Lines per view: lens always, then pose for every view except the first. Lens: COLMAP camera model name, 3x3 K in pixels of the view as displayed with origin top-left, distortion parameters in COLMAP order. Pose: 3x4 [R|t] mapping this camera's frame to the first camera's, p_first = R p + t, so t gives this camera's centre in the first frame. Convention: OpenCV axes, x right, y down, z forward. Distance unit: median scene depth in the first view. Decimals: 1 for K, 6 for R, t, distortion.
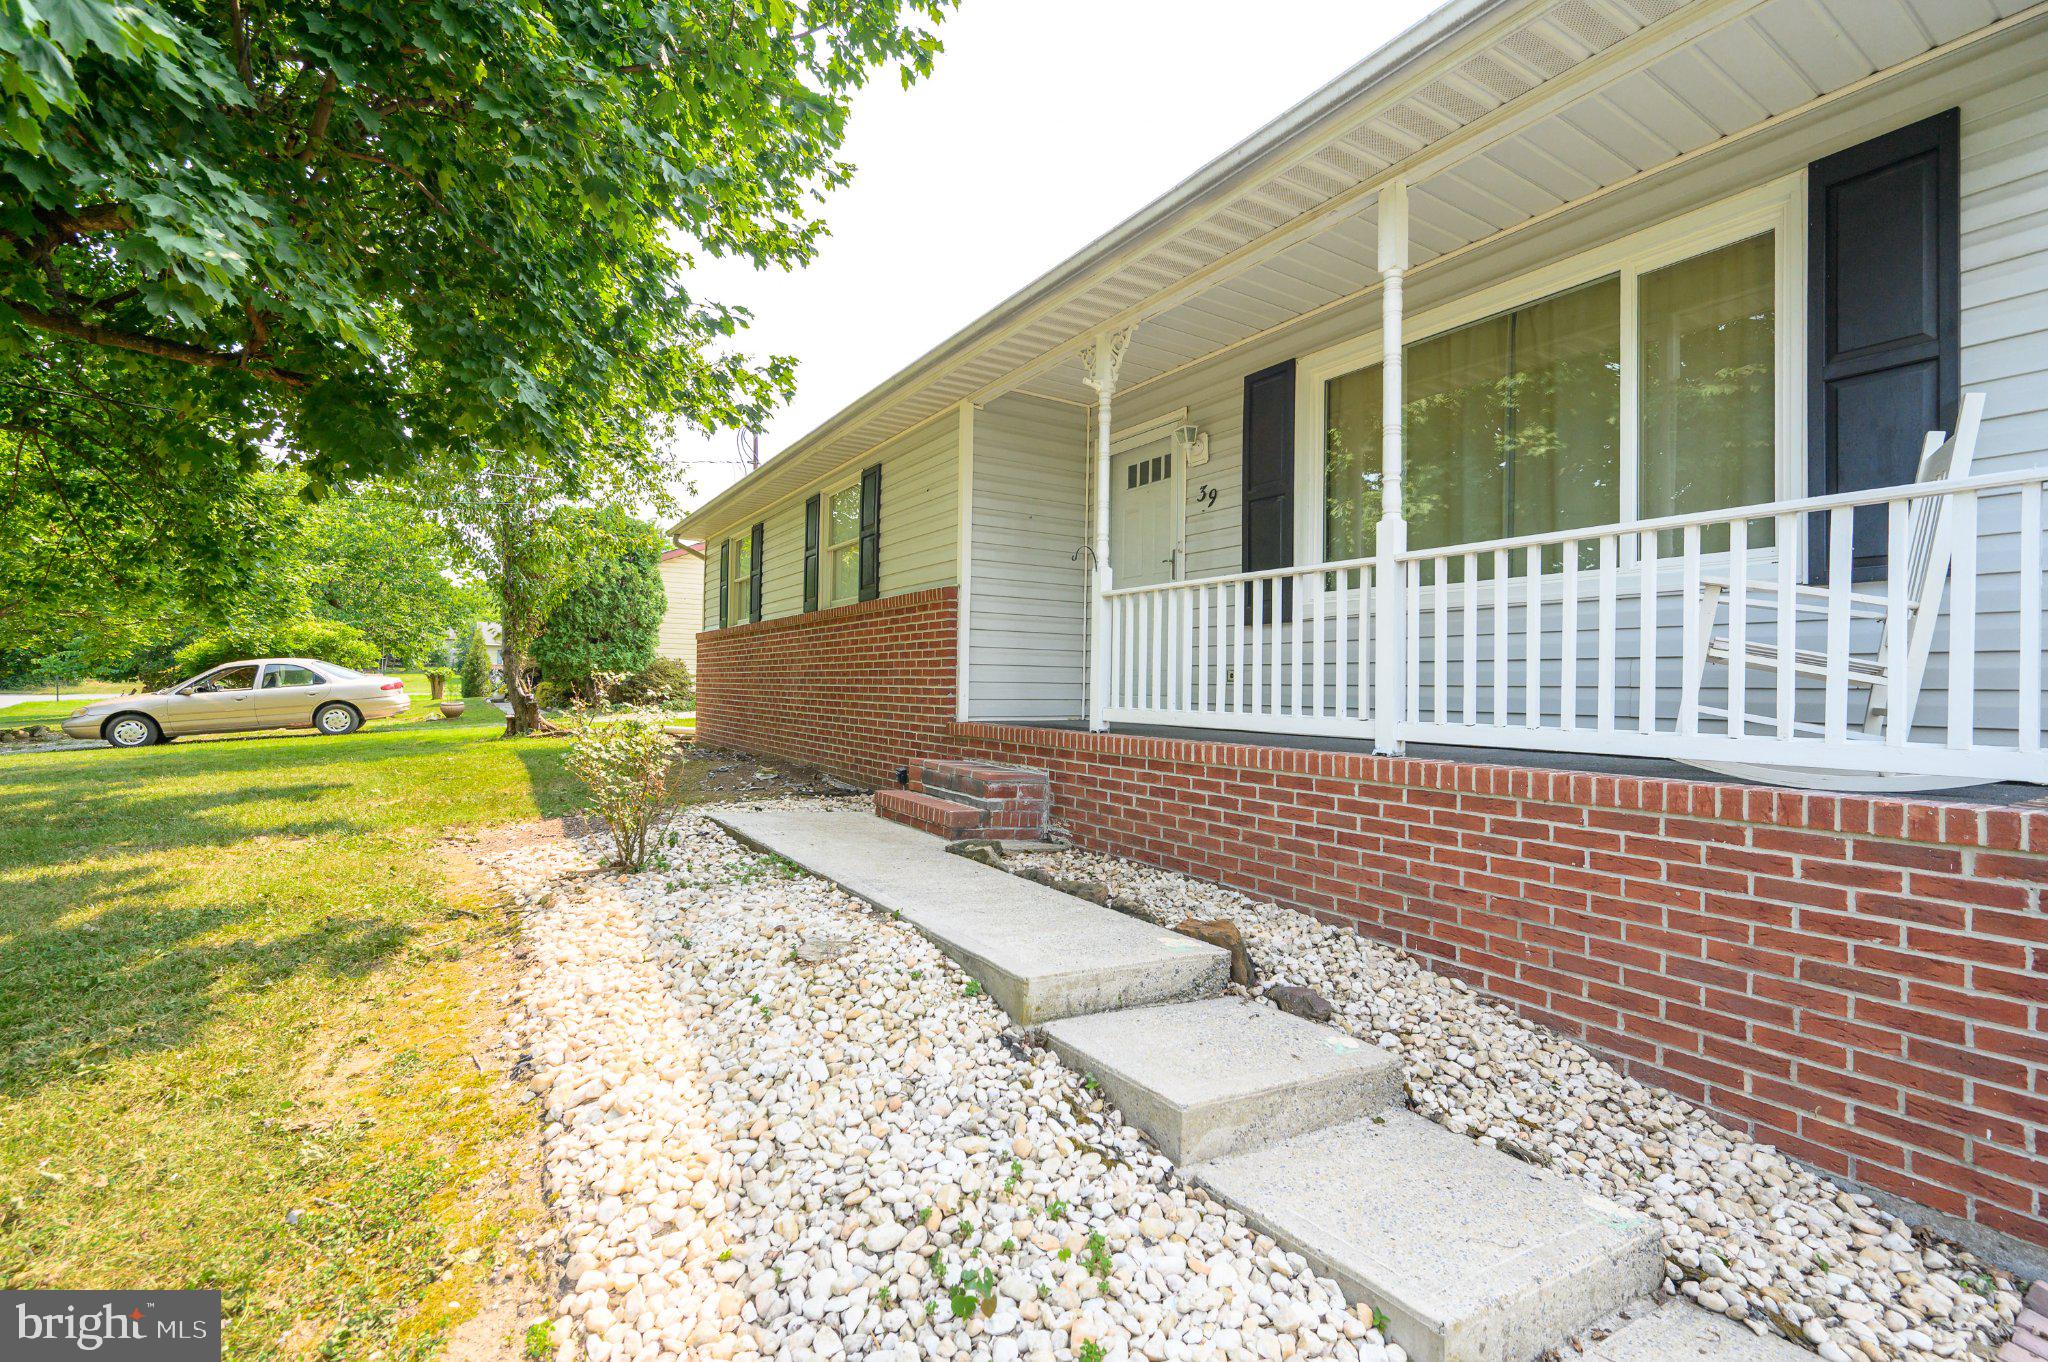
lens RADIAL K [[915.7, 0, 1027.3], [0, 915.7, 672.8], [0, 0, 1]] dist [0.001004, 0.000070]
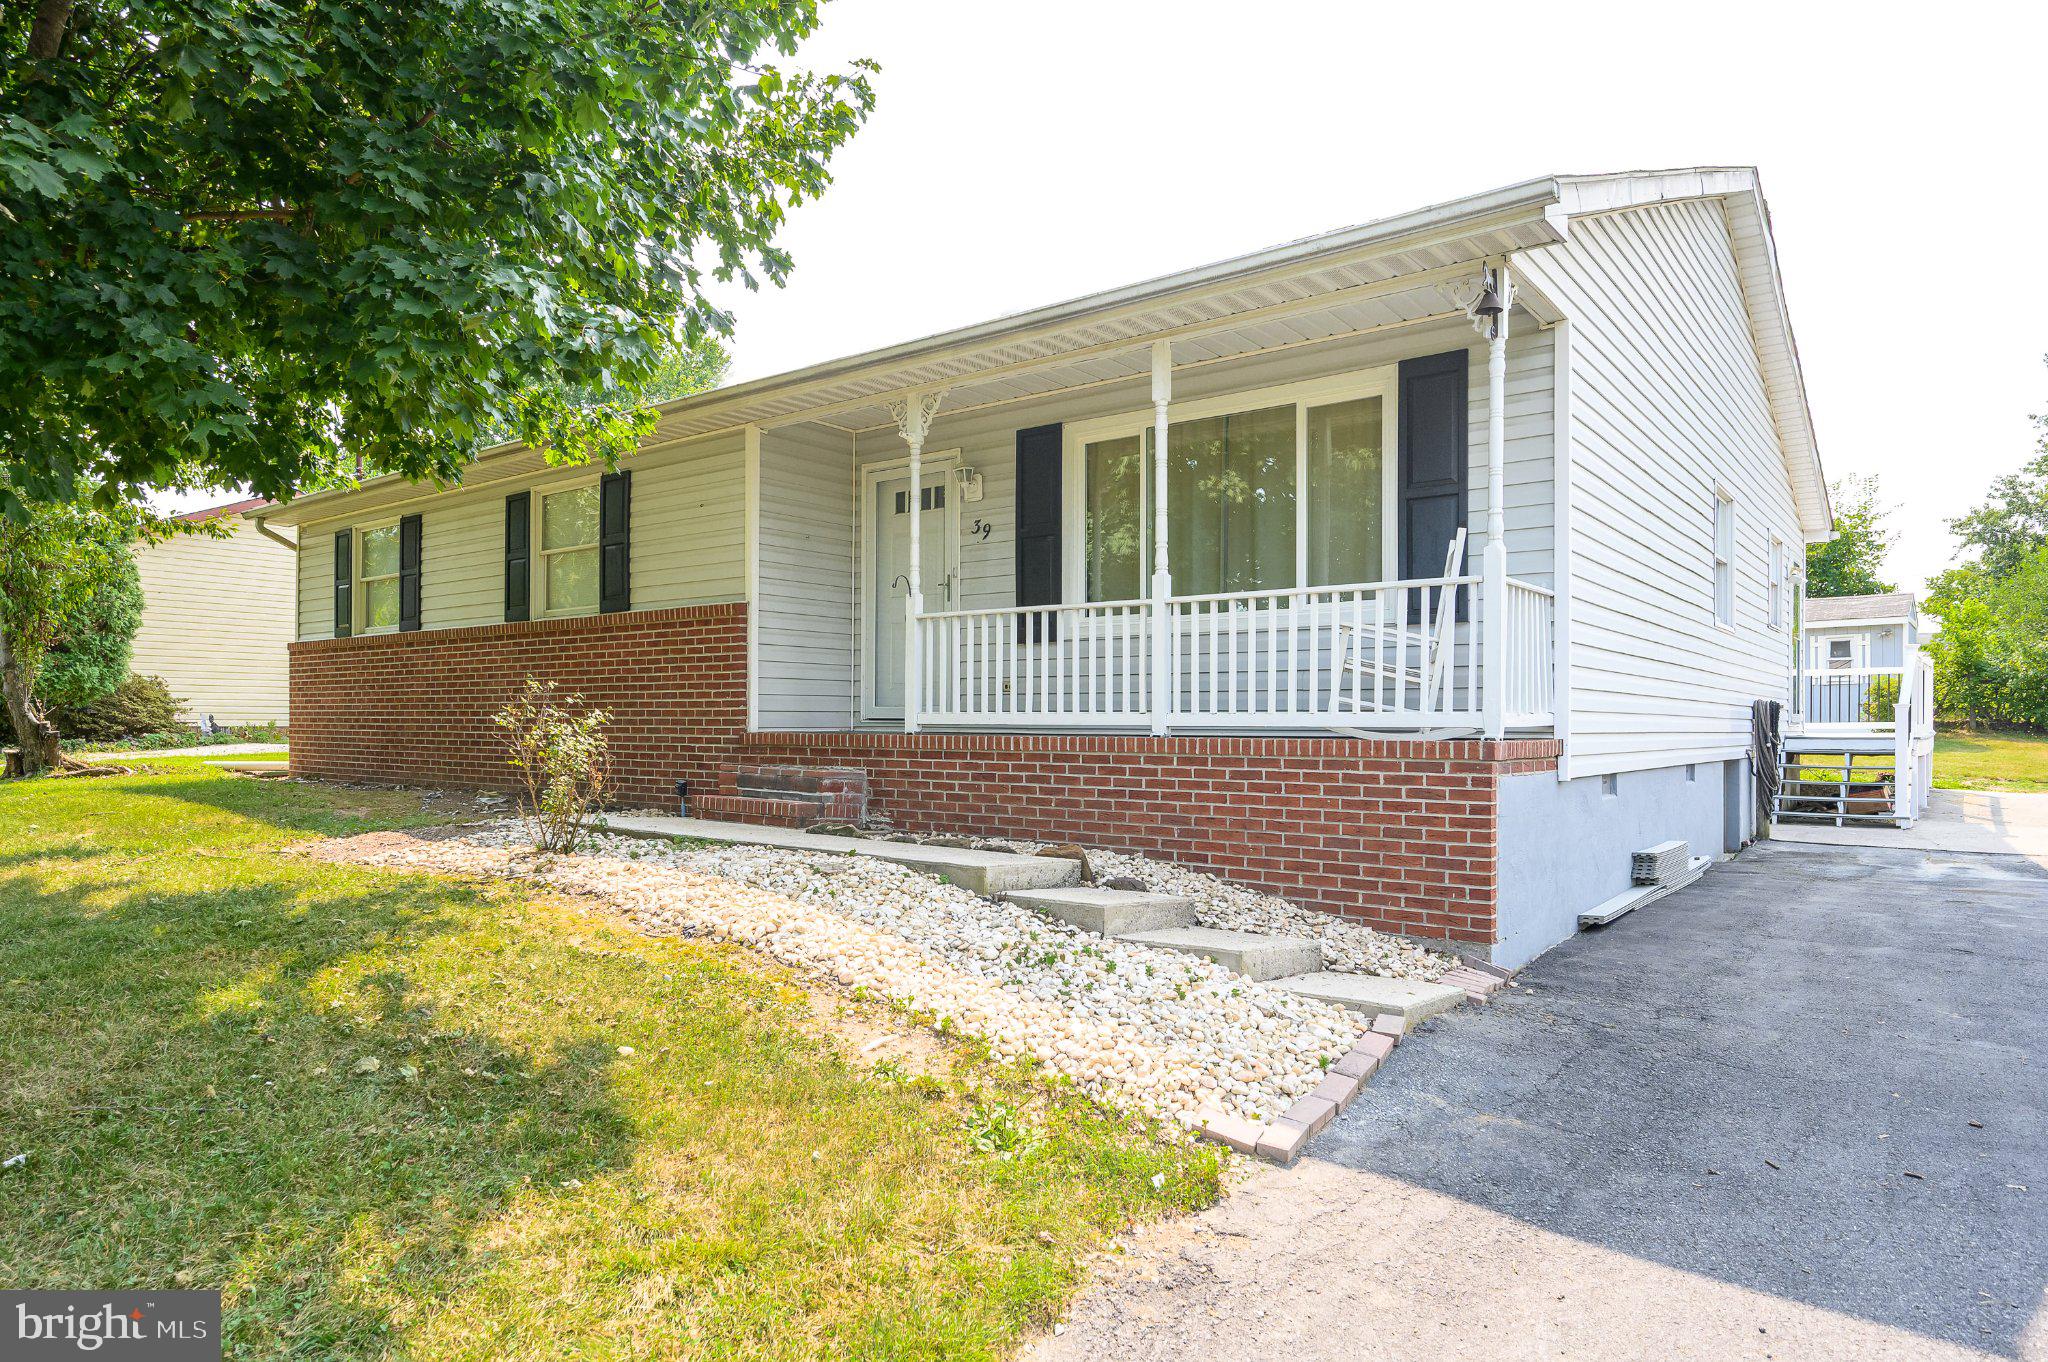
lens RADIAL K [[1220.4, 0, 991.7], [0, 1220.4, 717.7], [0, 0, 1]] dist [-0.001470, -0.000085]
pose [[0.942222, -0.009982, 0.334840, -0.459556], [0.004628, 0.999848, 0.016784, 0.023874], [-0.334956, -0.014265, 0.942126, -0.665782]]
